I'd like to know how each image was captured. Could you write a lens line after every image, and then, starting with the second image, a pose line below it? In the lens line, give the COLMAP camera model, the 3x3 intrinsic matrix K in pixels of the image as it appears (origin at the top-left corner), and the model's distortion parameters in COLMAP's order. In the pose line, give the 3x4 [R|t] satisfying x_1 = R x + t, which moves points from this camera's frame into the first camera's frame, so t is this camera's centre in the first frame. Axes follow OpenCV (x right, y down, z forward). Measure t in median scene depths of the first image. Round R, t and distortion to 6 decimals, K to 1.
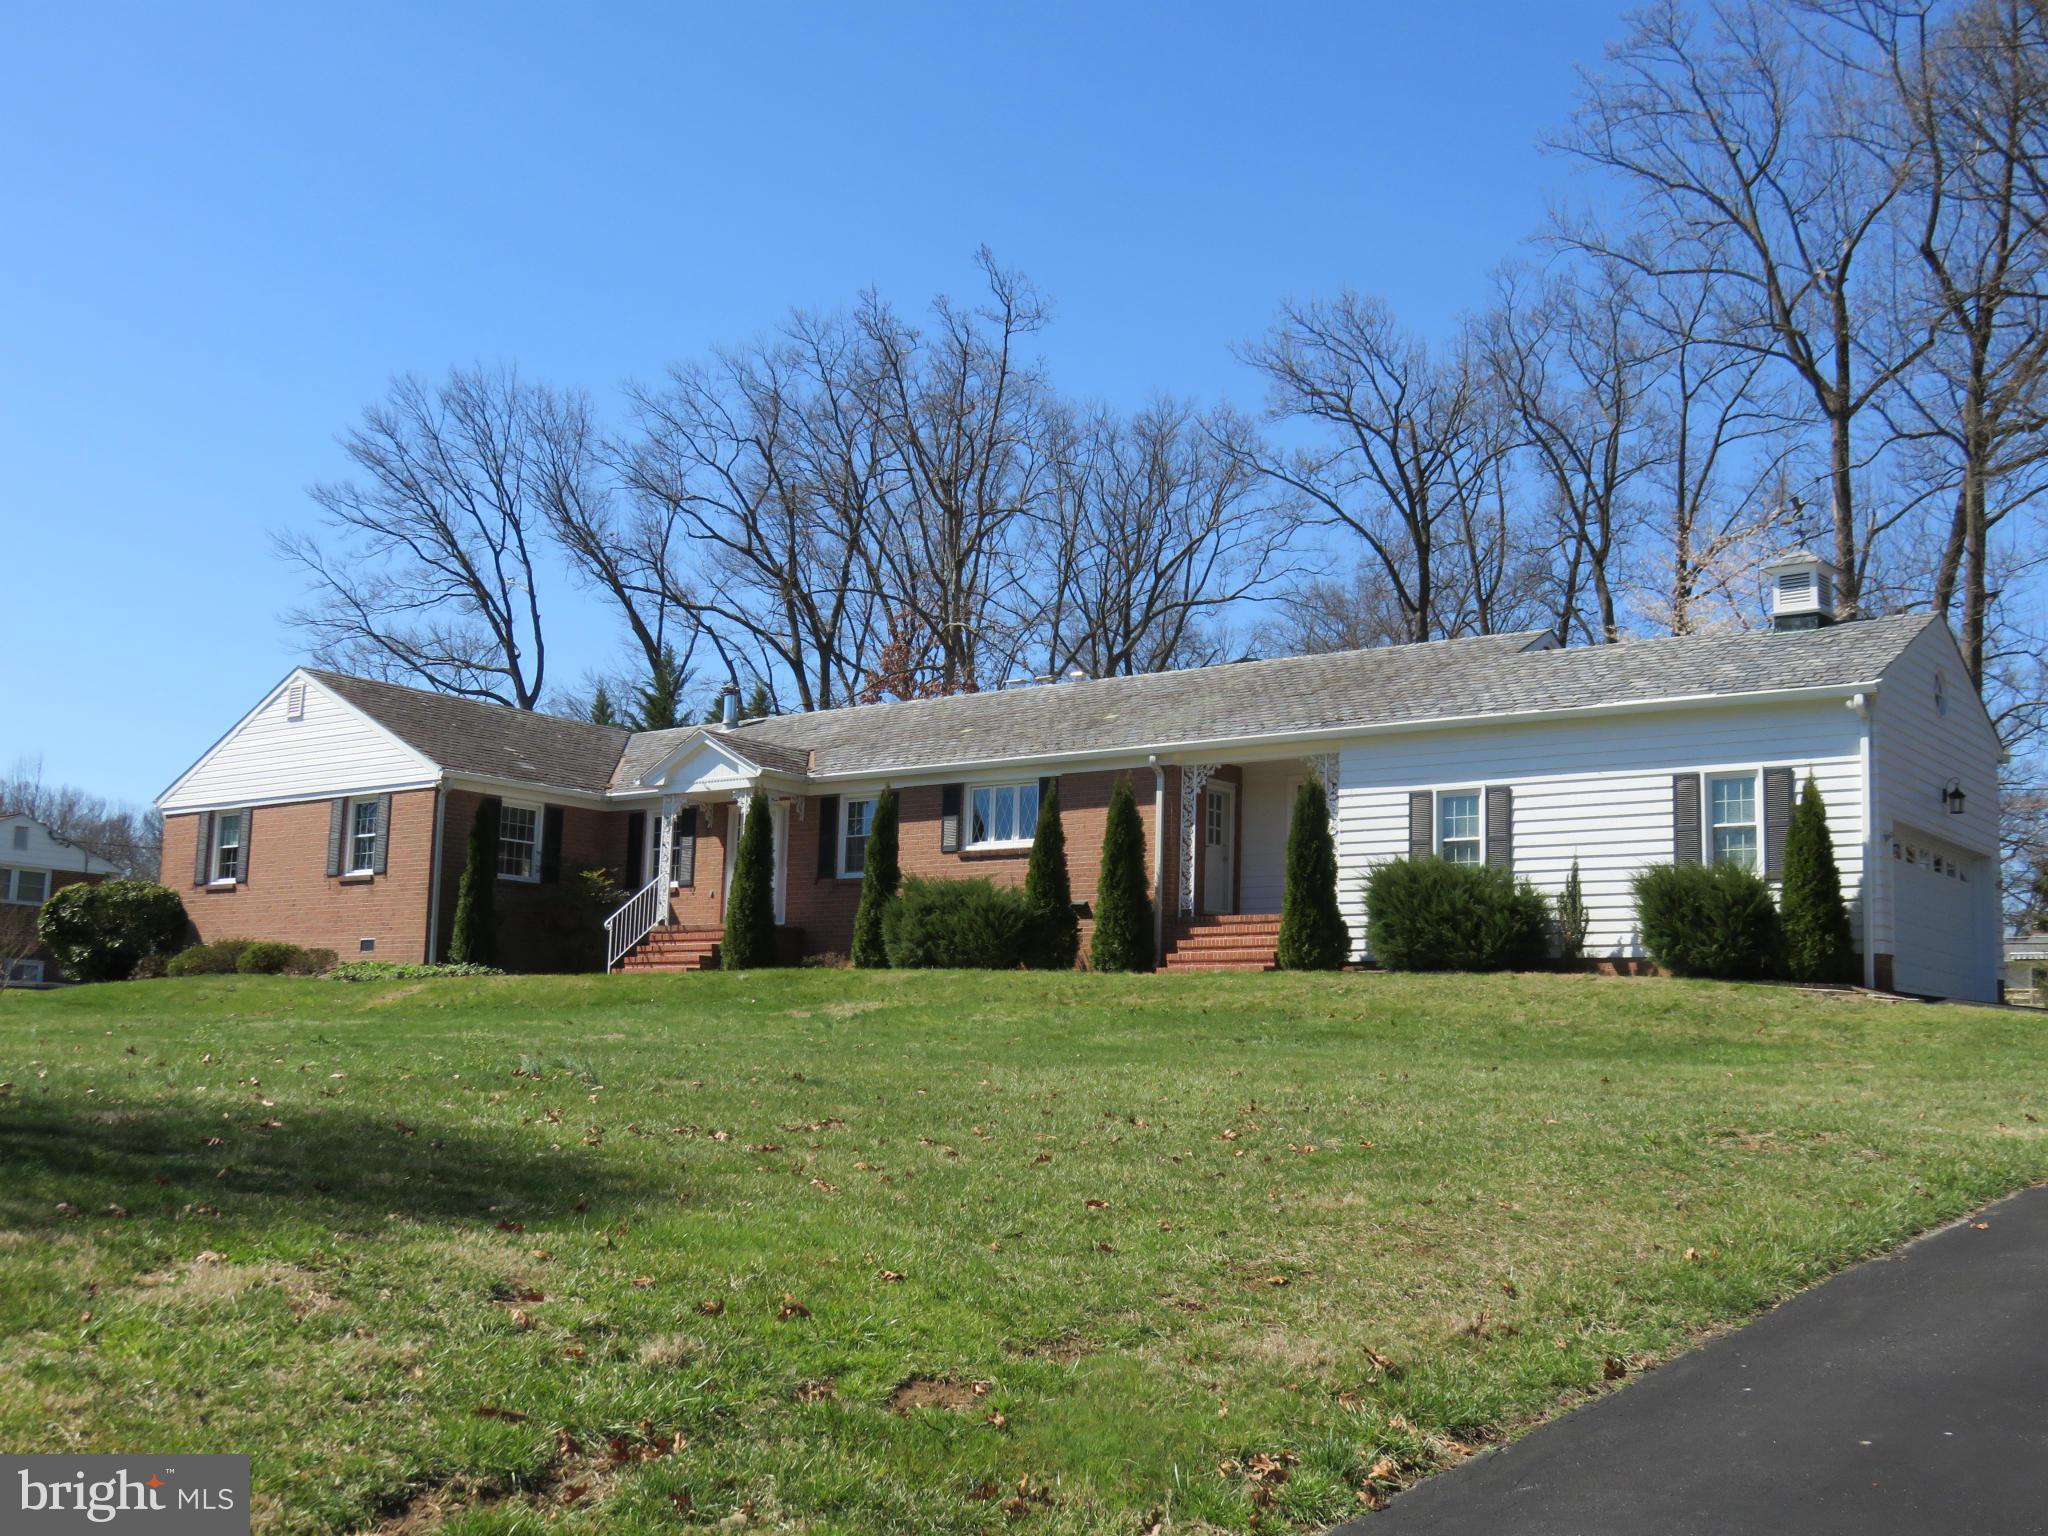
lens RADIAL K [[1933.8, 0, 1031.8], [0, 1933.8, 777.7], [0, 0, 1]] dist [-0.042957, 0.000000]
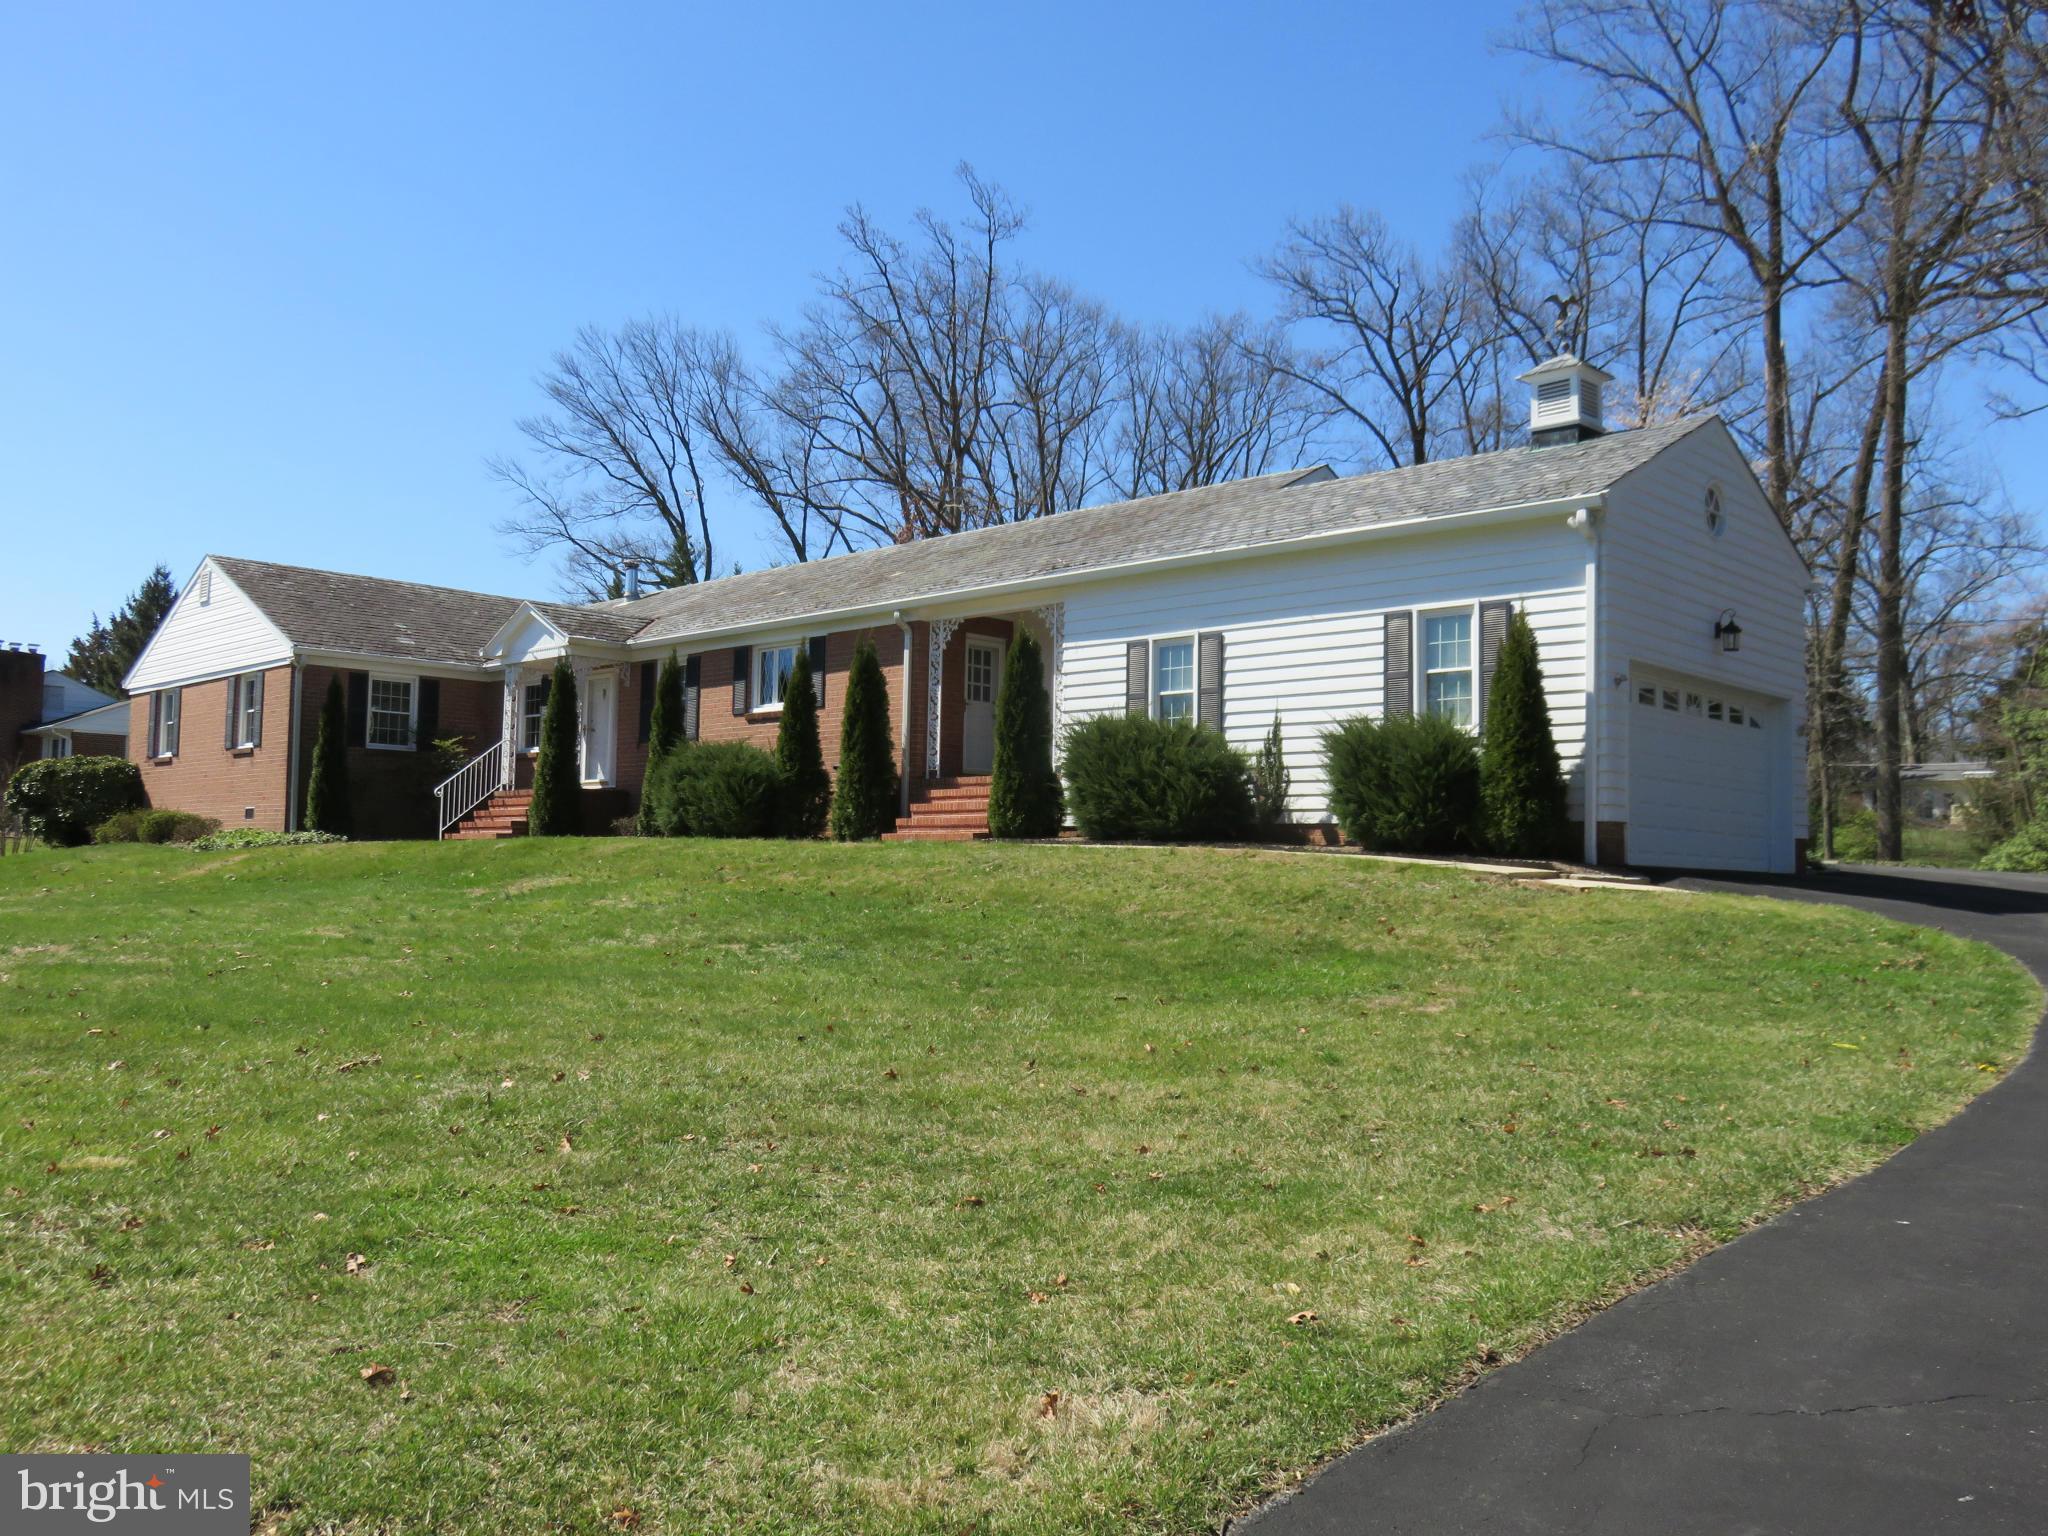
lens RADIAL K [[1525.8, 0, 1021.8], [0, 1525.8, 755.4], [0, 0, 1]] dist [-0.032091, 0.011103]
pose [[0.995318, -0.019856, -0.094592, 0.148339], [0.026755, 0.997029, 0.072235, 0.005126], [0.092876, -0.074428, 0.992892, 0.188890]]
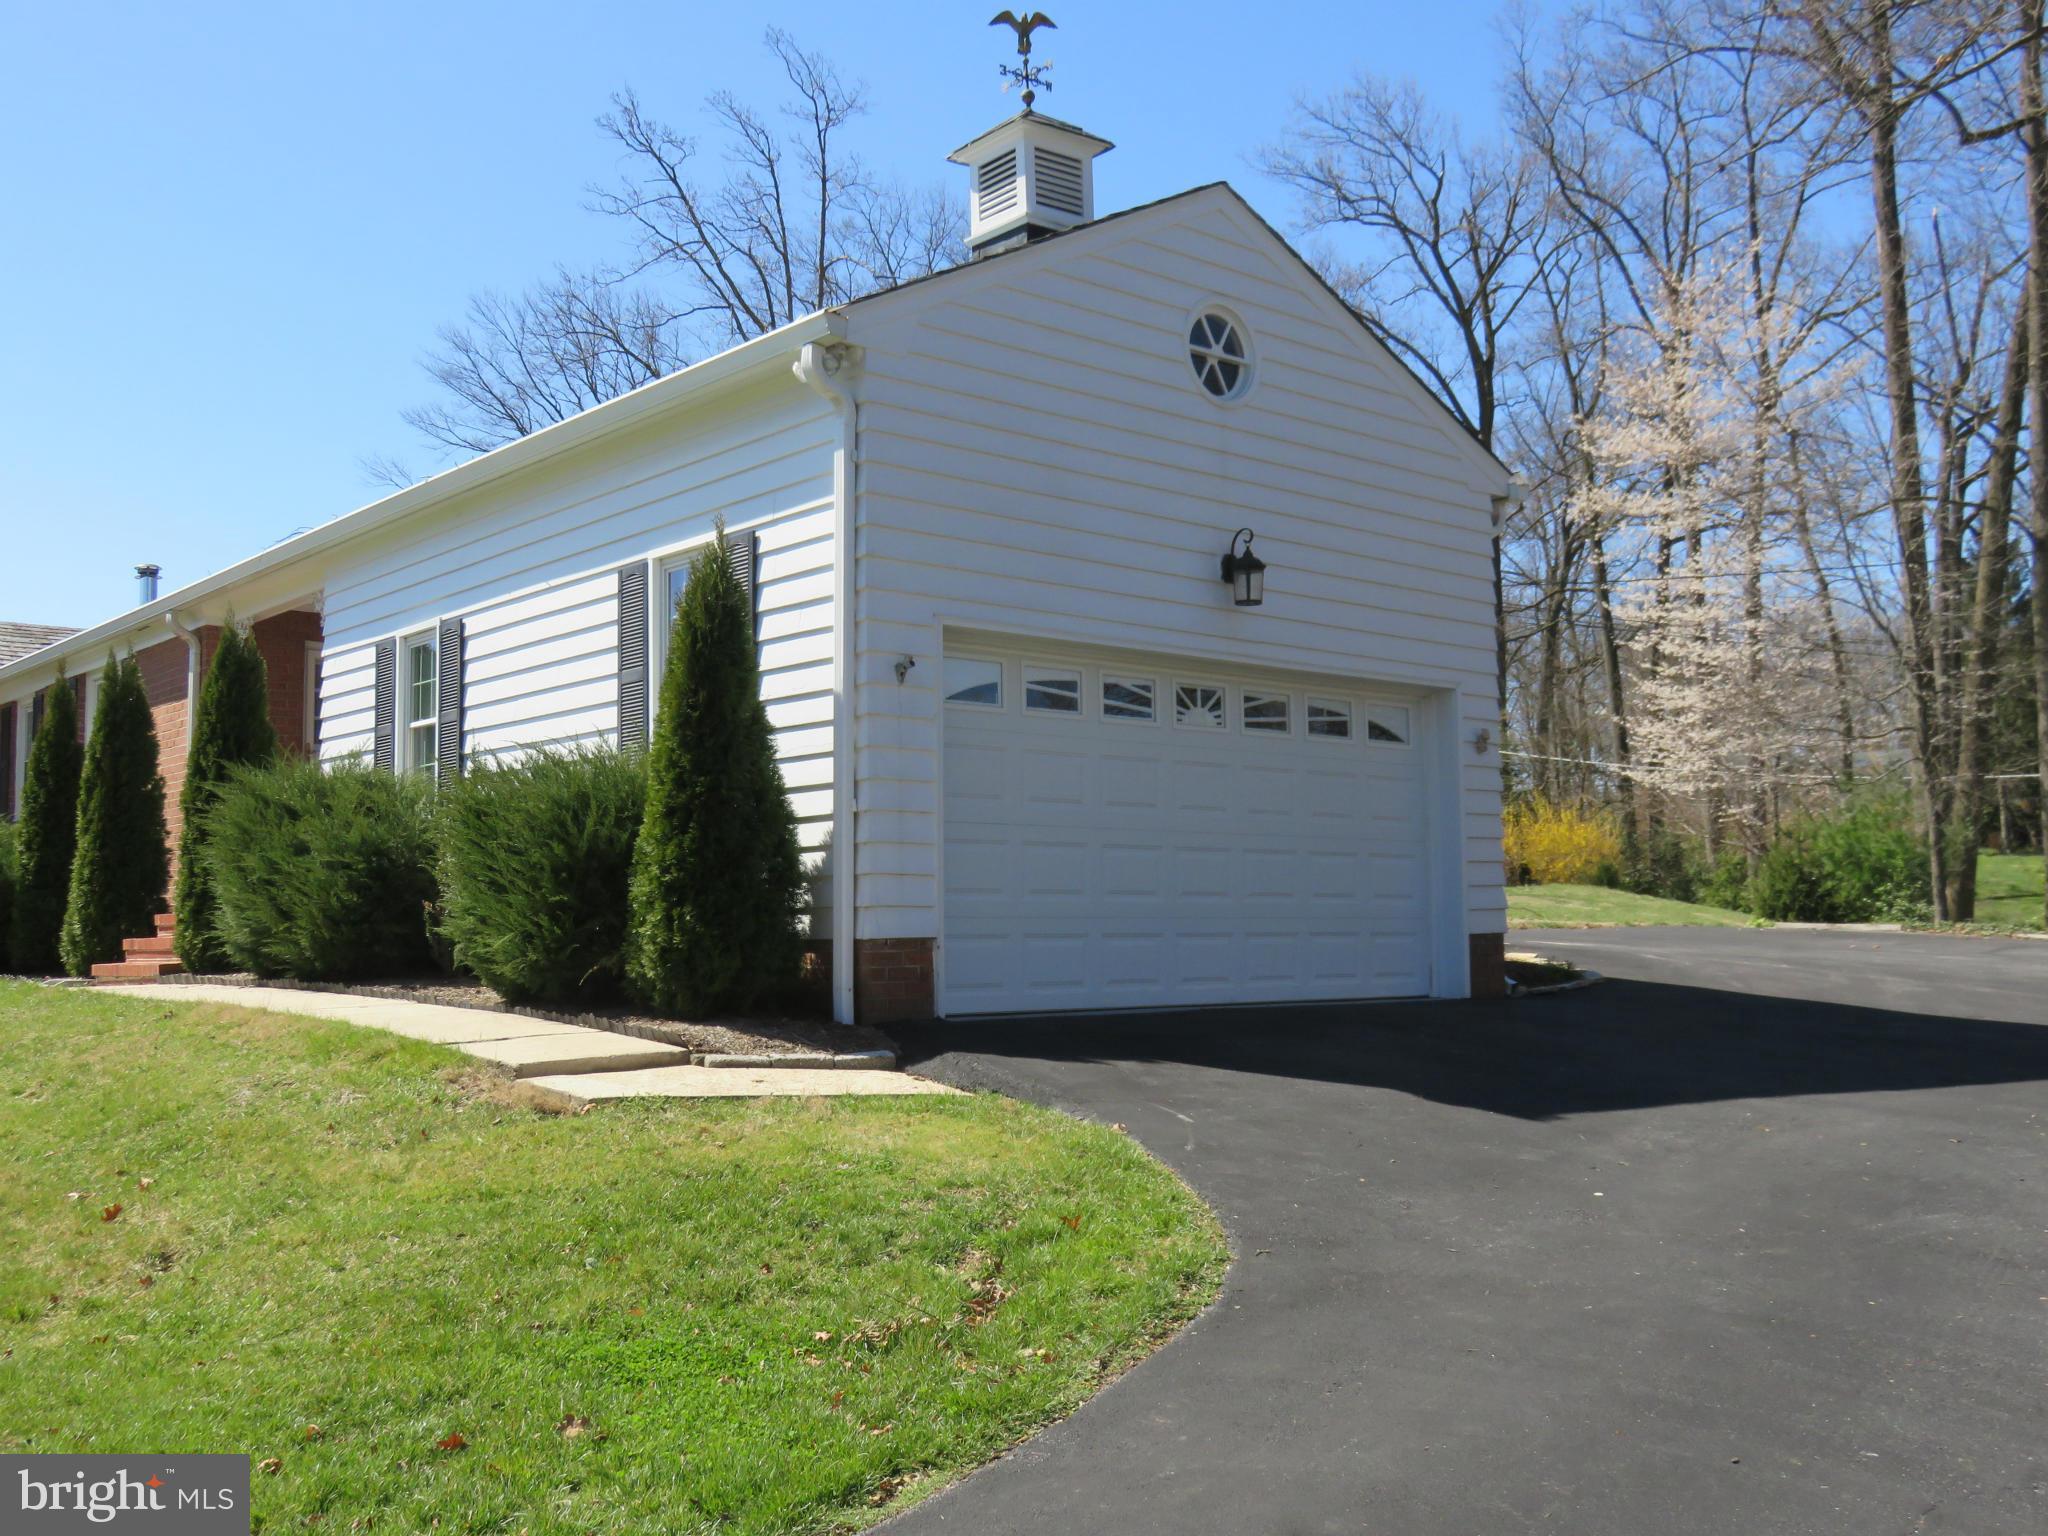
lens RADIAL K [[1843.5, 0, 1017.0], [0, 1843.5, 754.3], [0, 0, 1]] dist [-0.012917, 0.012064]
pose [[0.986772, -0.064104, -0.148902, 0.316491], [0.071901, 0.996276, 0.047579, 0.019116], [0.145297, -0.057655, 0.987707, 0.348663]]
